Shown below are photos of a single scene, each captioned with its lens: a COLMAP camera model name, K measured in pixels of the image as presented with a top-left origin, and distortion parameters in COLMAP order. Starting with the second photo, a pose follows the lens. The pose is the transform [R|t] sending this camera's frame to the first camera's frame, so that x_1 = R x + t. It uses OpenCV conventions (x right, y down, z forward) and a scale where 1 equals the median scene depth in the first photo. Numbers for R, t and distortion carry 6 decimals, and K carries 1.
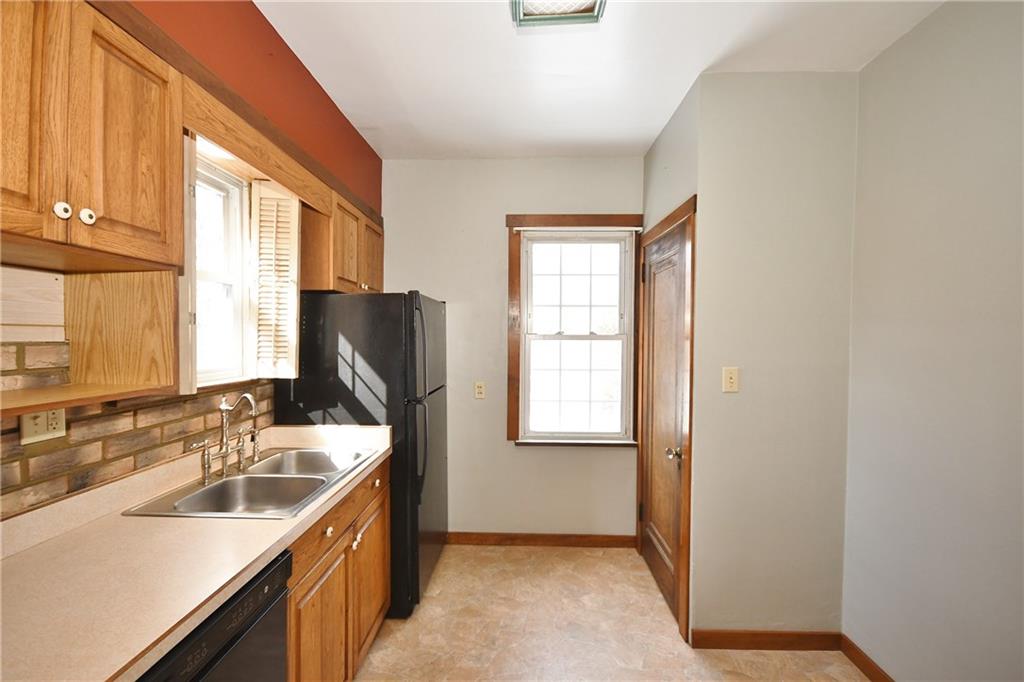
lens RADIAL K [[452.2, 0, 502.6], [0, 452.2, 345.8], [0, 0, 1]] dist [0.021388, -0.019604]
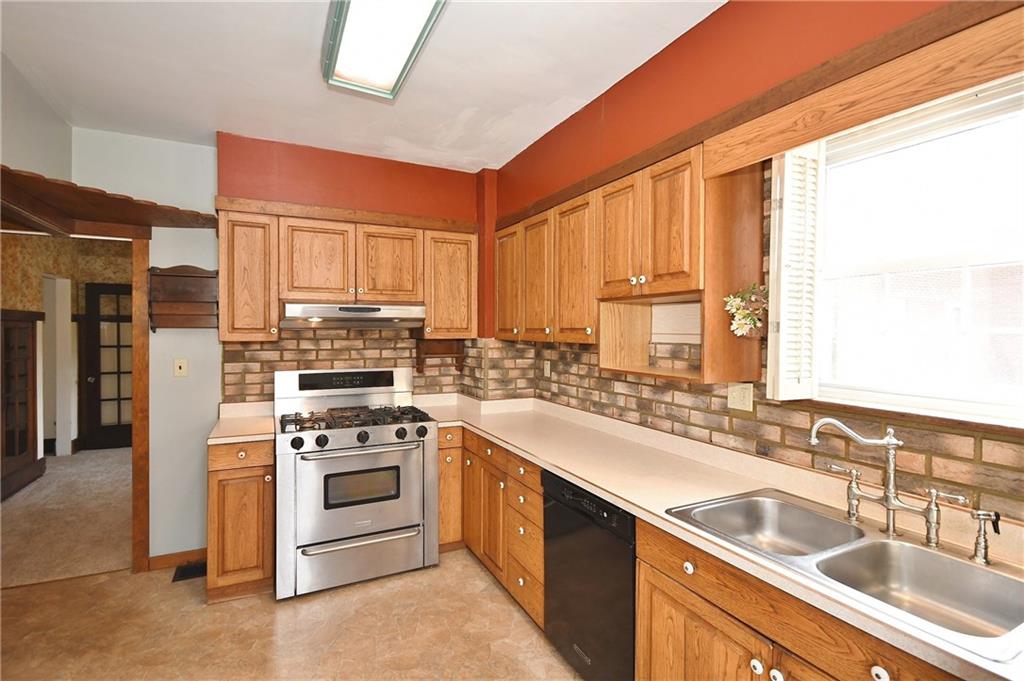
lens RADIAL K [[459.3, 0, 517.4], [0, 459.3, 337.7], [0, 0, 1]] dist [0.002180, -0.011497]
pose [[-0.863061, -0.001380, -0.505099, 0.397990], [-0.020273, 0.999285, 0.031910, -0.064887], [0.504693, 0.037780, -0.862472, 1.797841]]
